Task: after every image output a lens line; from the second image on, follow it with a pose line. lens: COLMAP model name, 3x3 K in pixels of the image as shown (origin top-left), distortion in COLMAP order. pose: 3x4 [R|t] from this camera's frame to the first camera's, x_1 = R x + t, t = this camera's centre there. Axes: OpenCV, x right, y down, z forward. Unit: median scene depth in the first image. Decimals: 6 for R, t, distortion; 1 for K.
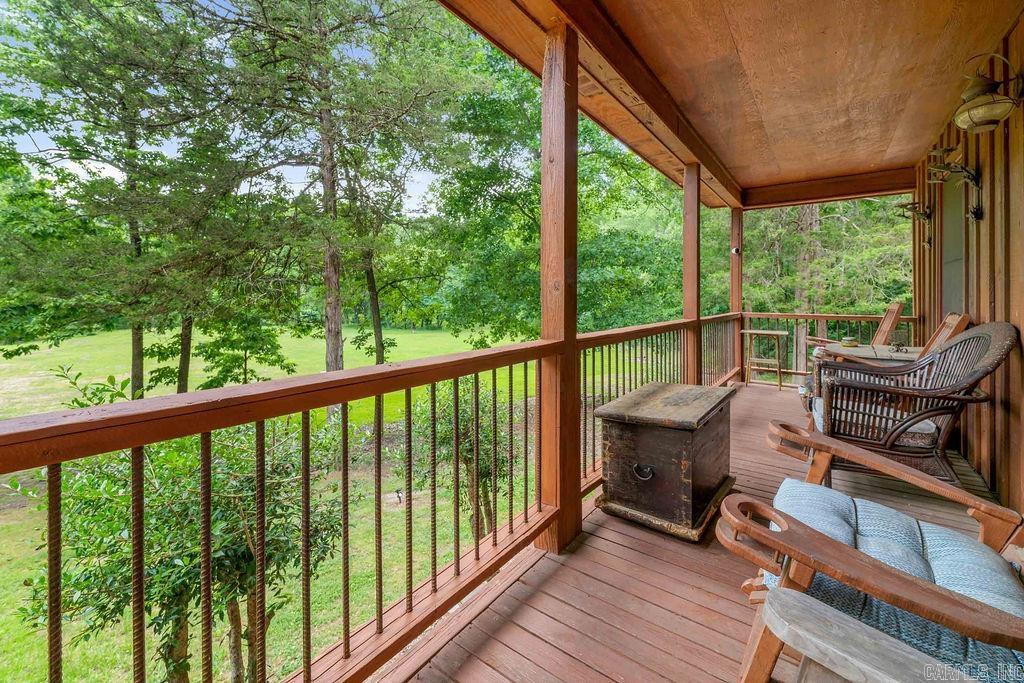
lens RADIAL K [[423.7, 0, 512.1], [0, 423.7, 296.0], [0, 0, 1]] dist [-0.001164, -0.000549]
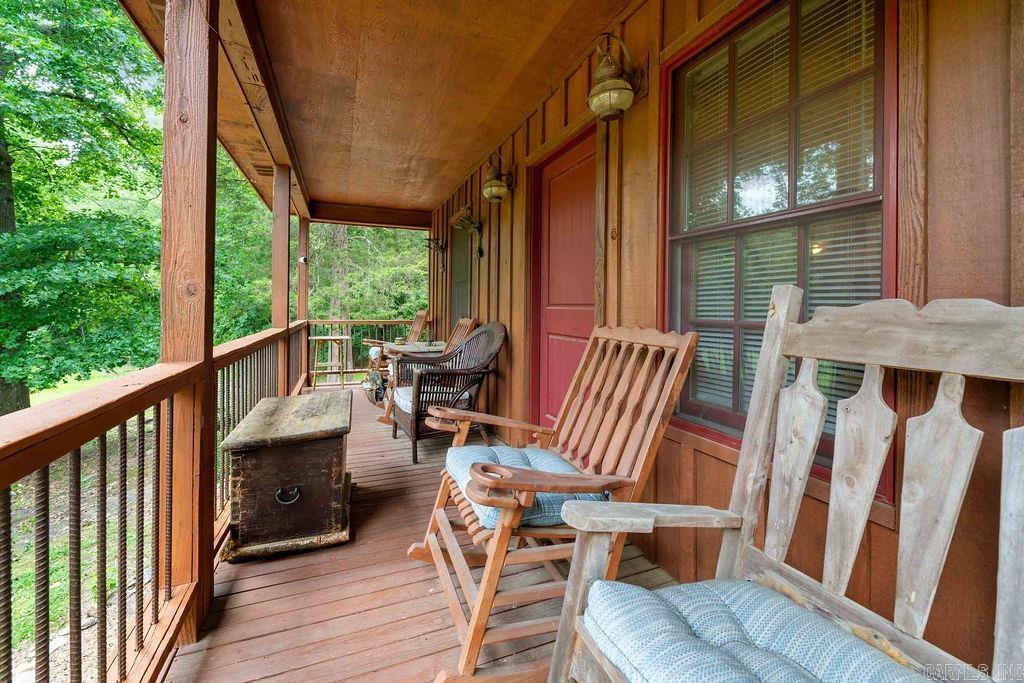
lens RADIAL K [[422.7, 0, 510.6], [0, 422.7, 308.6], [0, 0, 1]] dist [-0.000339, -0.000062]
pose [[0.523455, -0.000378, 0.852053, -0.127455], [-0.009544, 0.999935, 0.006307, -0.000275], [-0.852000, -0.011433, 0.523417, 0.065911]]
